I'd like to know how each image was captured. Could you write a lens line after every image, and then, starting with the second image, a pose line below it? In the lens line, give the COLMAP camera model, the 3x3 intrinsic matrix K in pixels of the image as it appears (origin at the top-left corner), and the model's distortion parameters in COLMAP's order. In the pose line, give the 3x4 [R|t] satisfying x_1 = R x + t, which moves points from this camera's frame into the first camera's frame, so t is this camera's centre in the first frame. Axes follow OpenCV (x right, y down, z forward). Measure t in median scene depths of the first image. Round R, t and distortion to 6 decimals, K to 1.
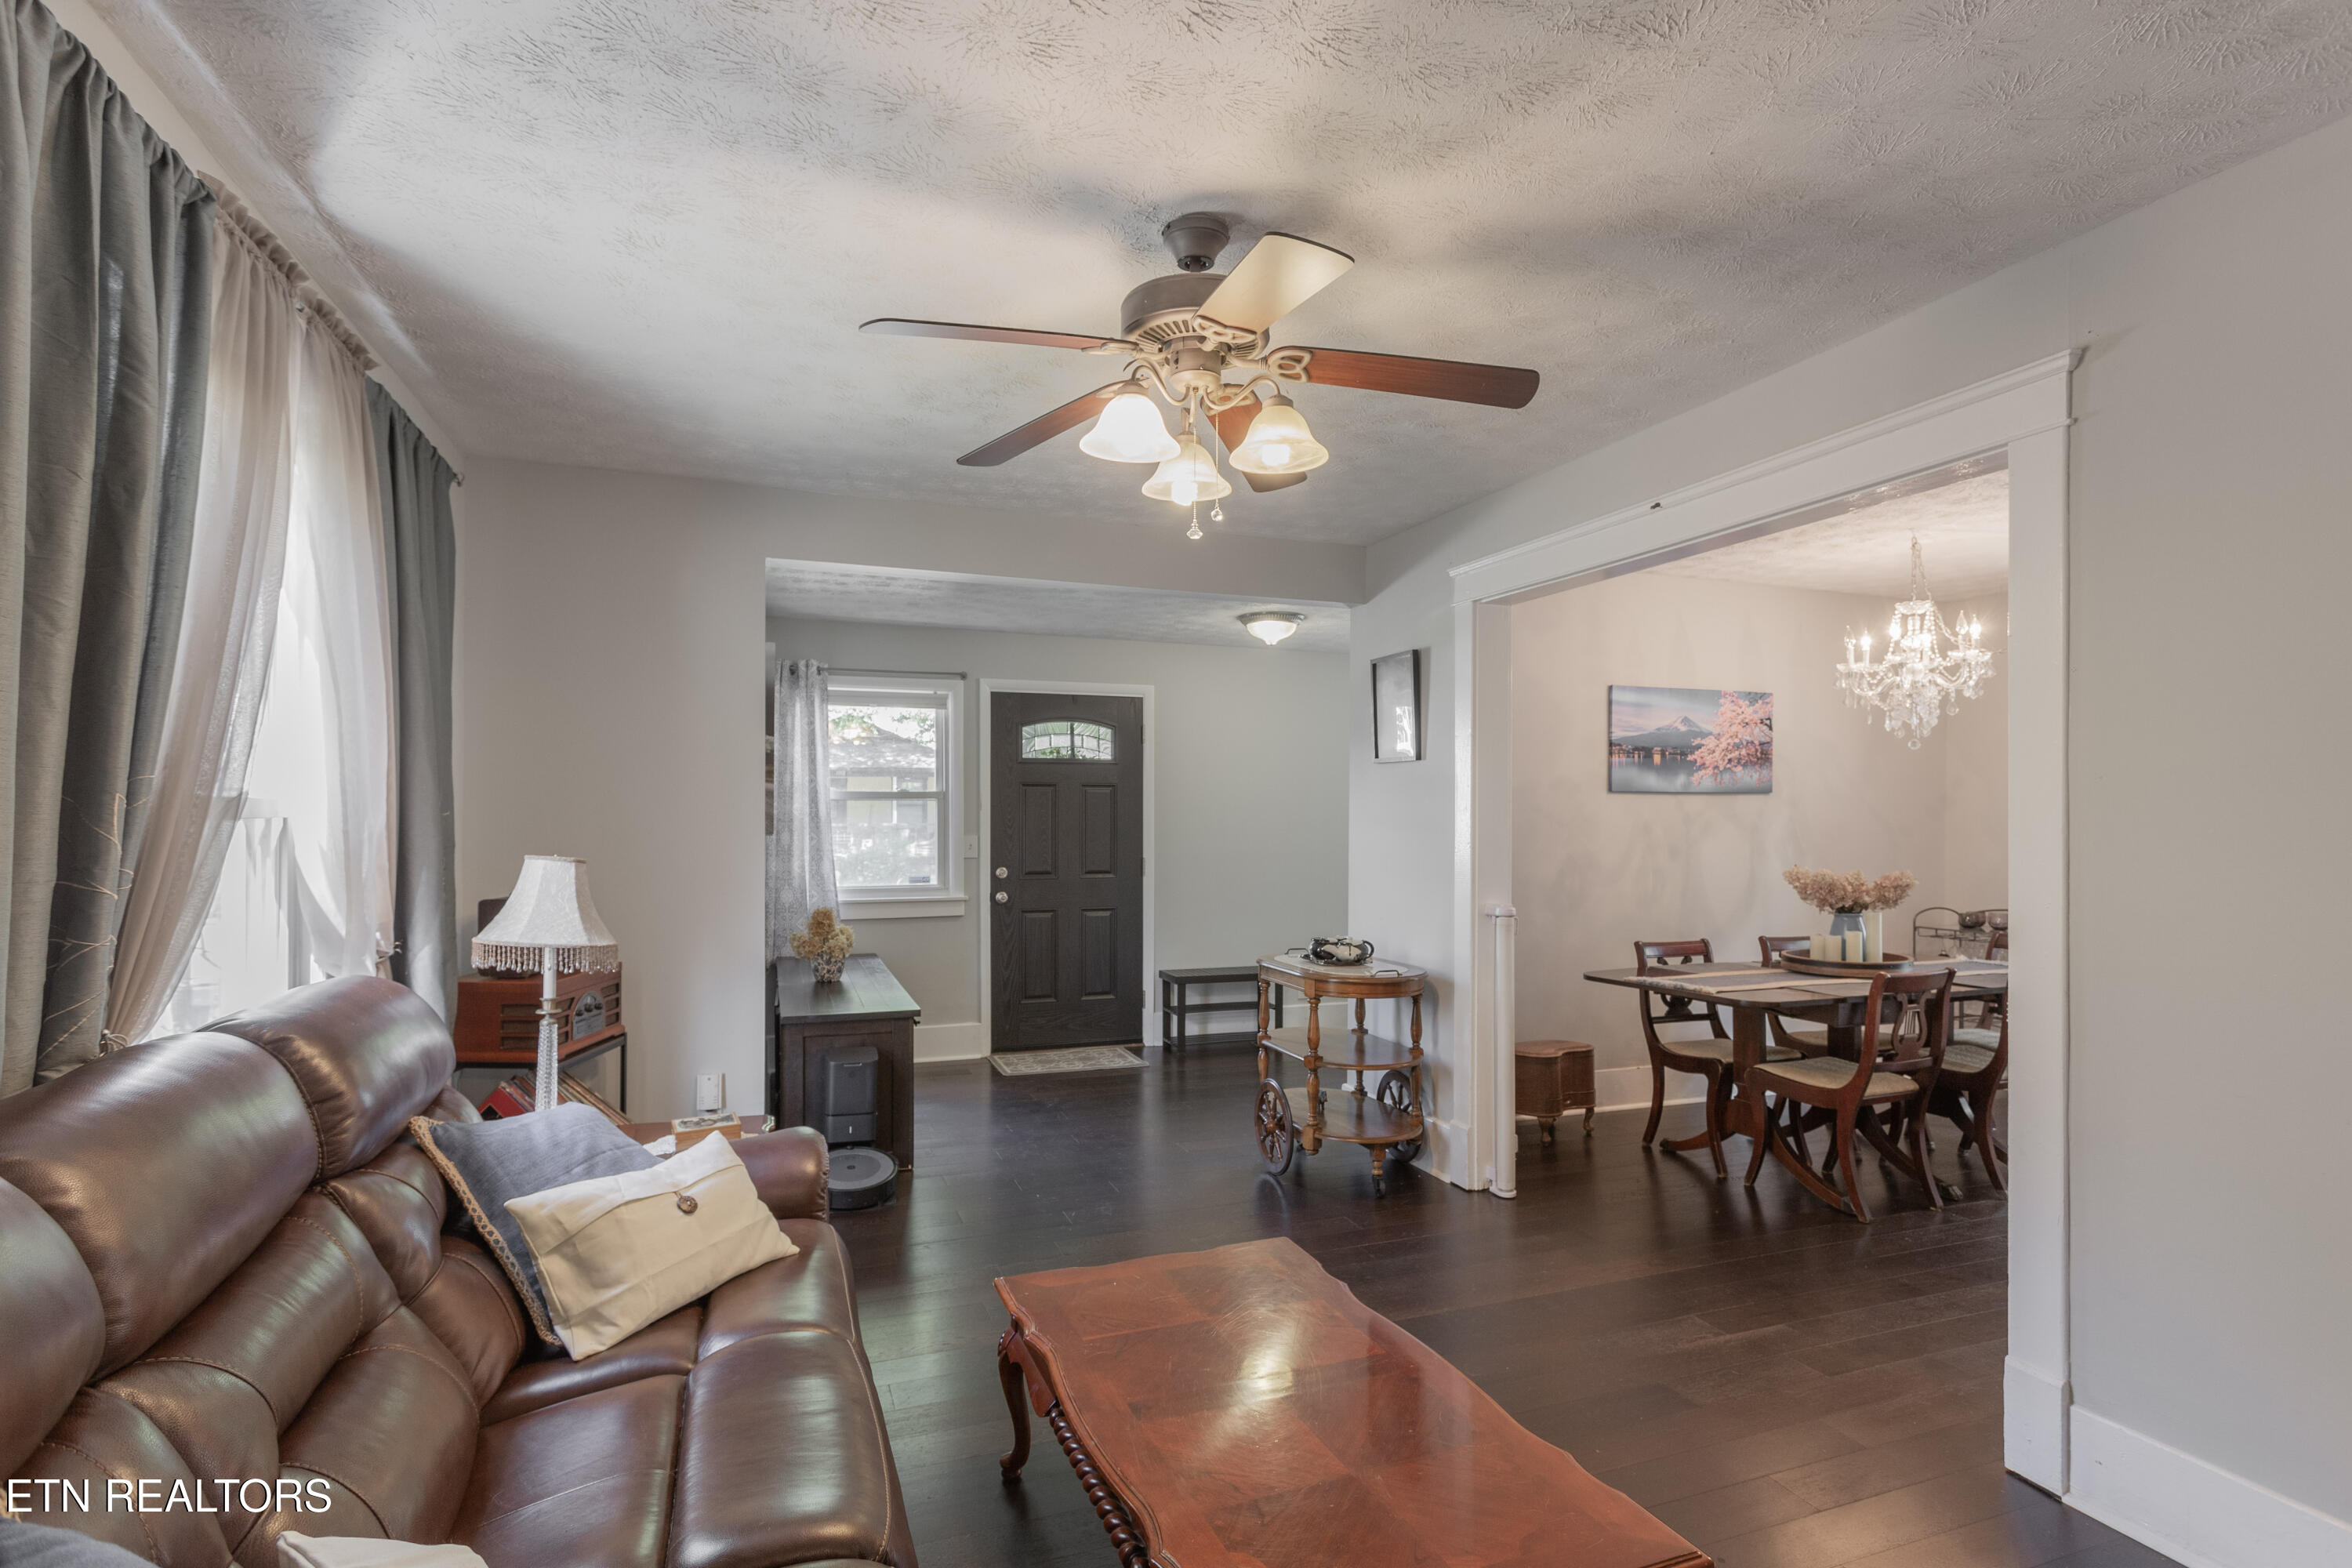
lens RADIAL K [[1121.8, 0, 1163.7], [0, 1121.8, 800.6], [0, 0, 1]] dist [-0.001251, 0.003915]
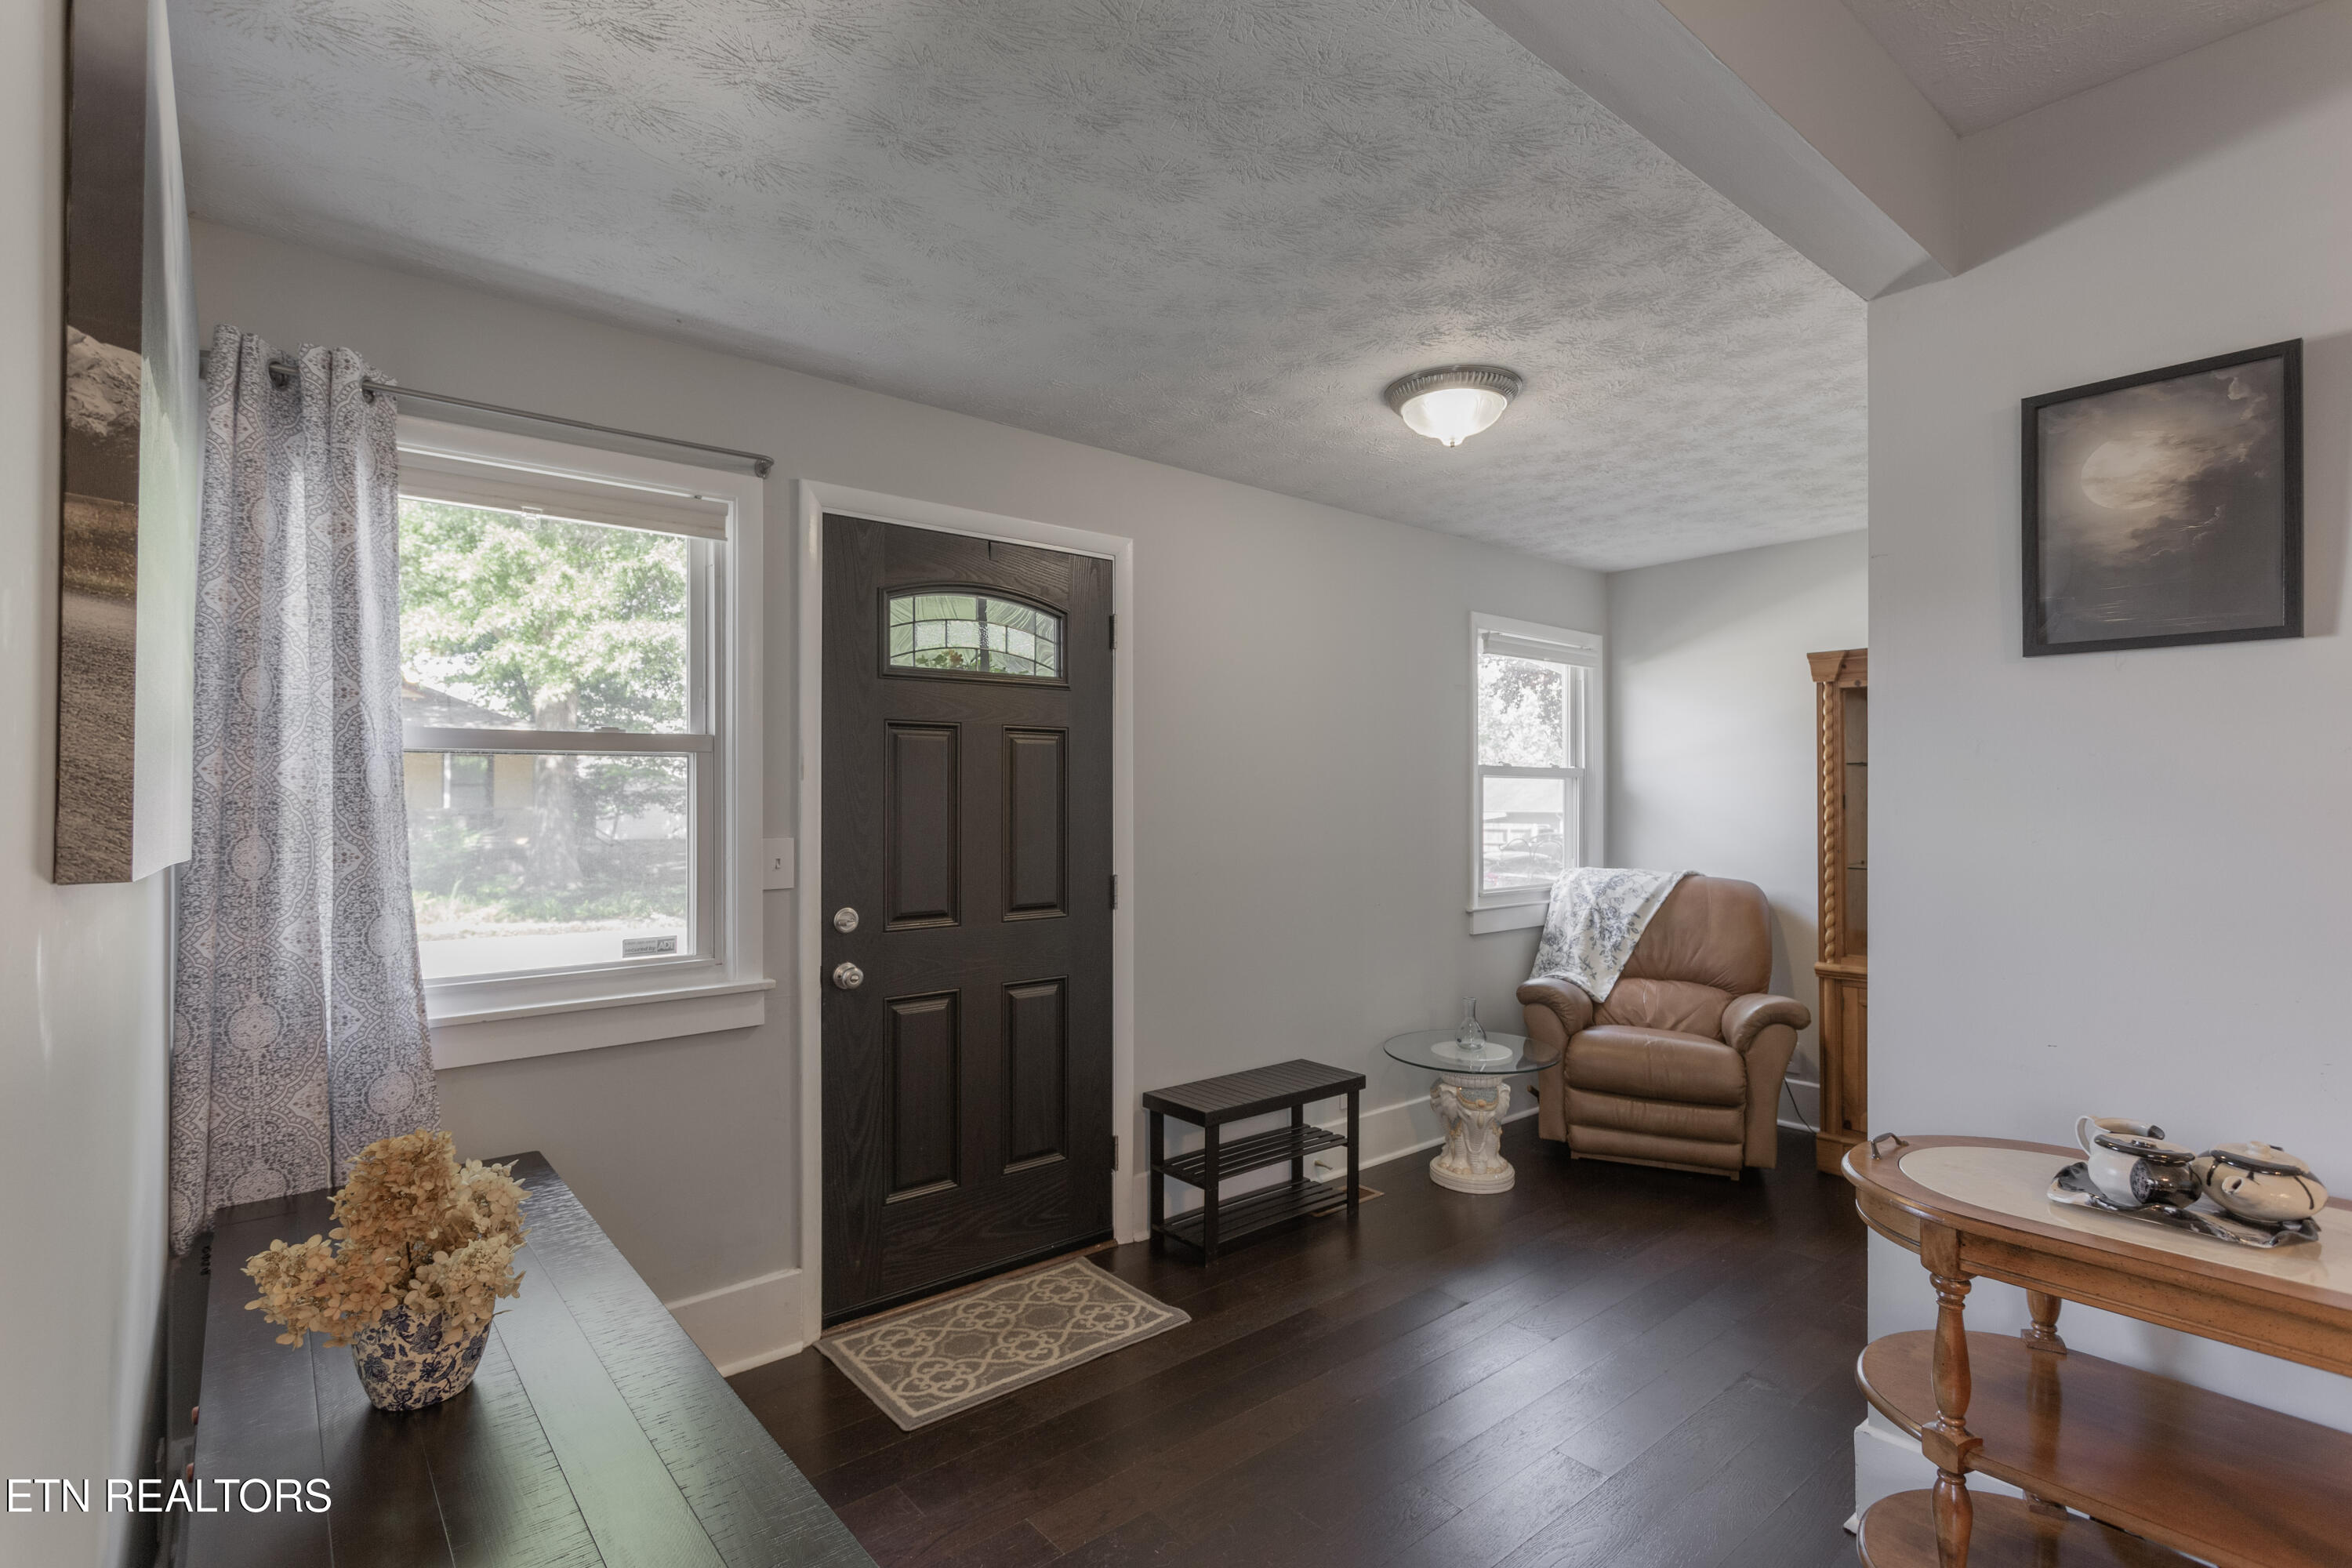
lens RADIAL K [[1121.8, 0, 1168.0], [0, 1121.8, 771.9], [0, 0, 1]] dist [-0.001251, 0.003915]
pose [[0.941048, 0.003734, 0.338254, -0.176316], [-0.001726, 0.999979, -0.006235, 0.008310], [-0.338270, 0.005284, 0.941034, 0.540741]]
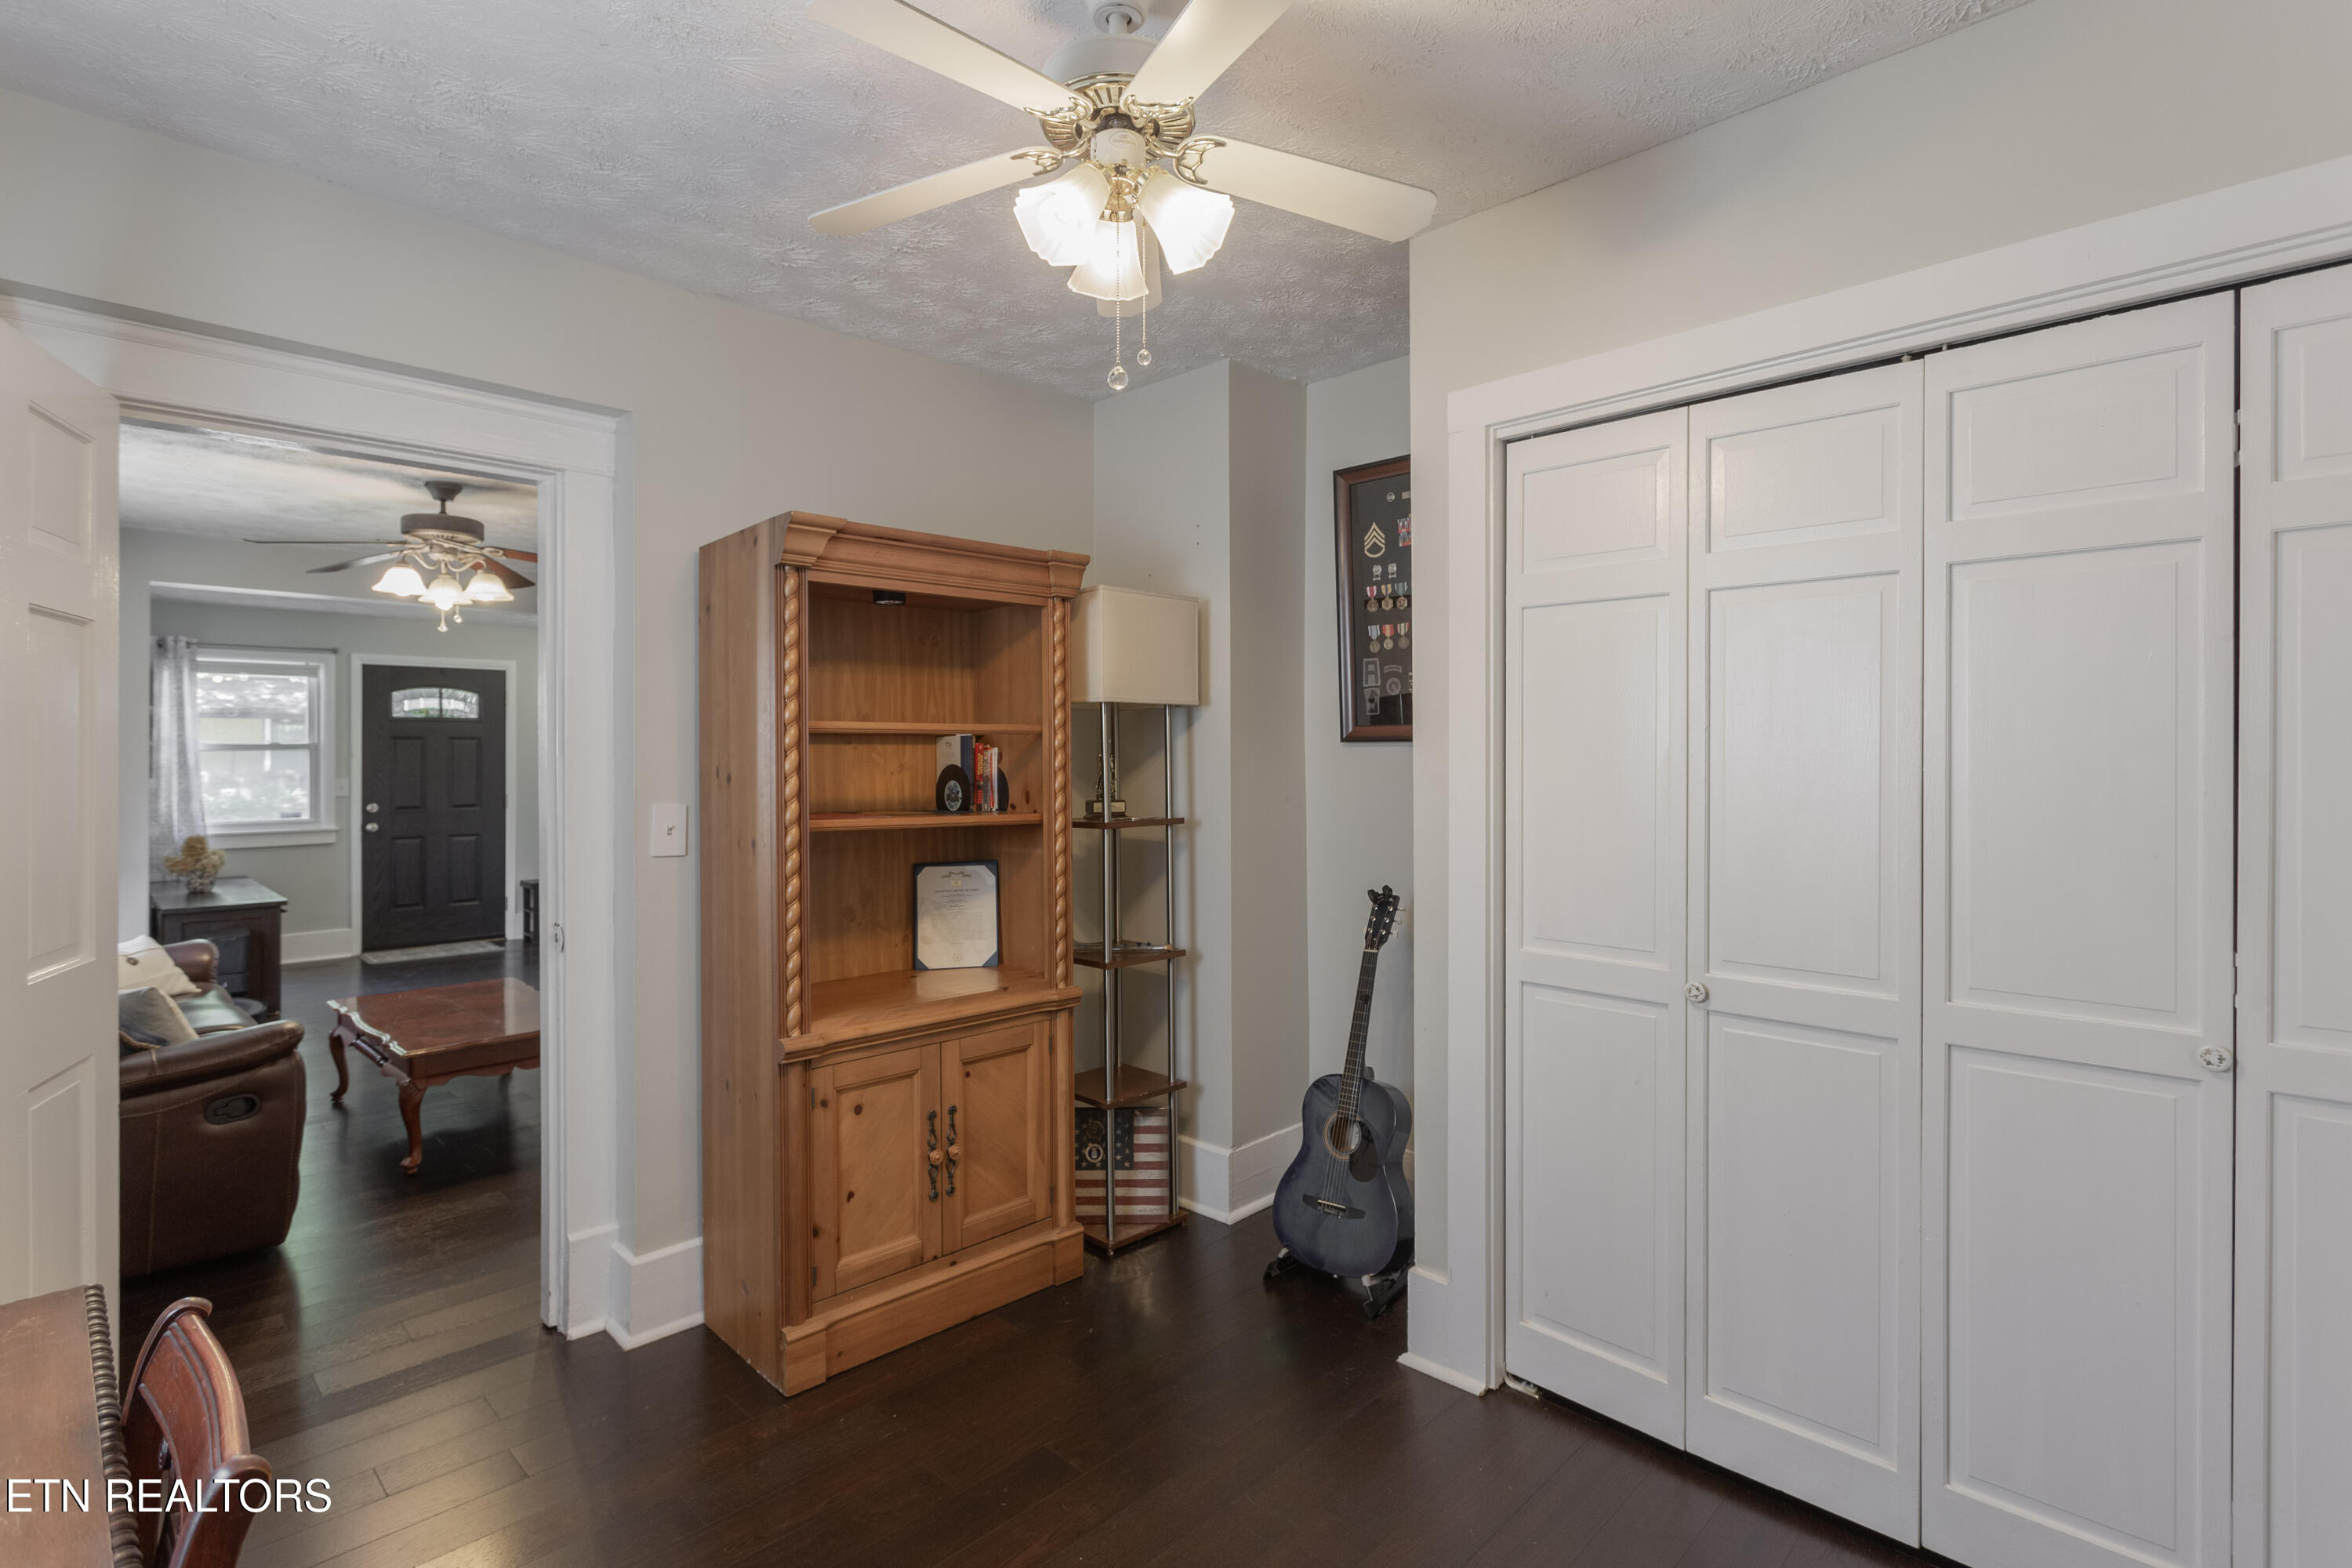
lens RADIAL K [[1121.8, 0, 1167.1], [0, 1121.8, 736.6], [0, 0, 1]] dist [-0.001251, 0.003915]
pose [[0.904959, 0.000607, 0.425499, 0.127467], [0.001877, 0.999984, -0.005418, -0.007291], [-0.425495, 0.005702, 0.904943, -0.521175]]
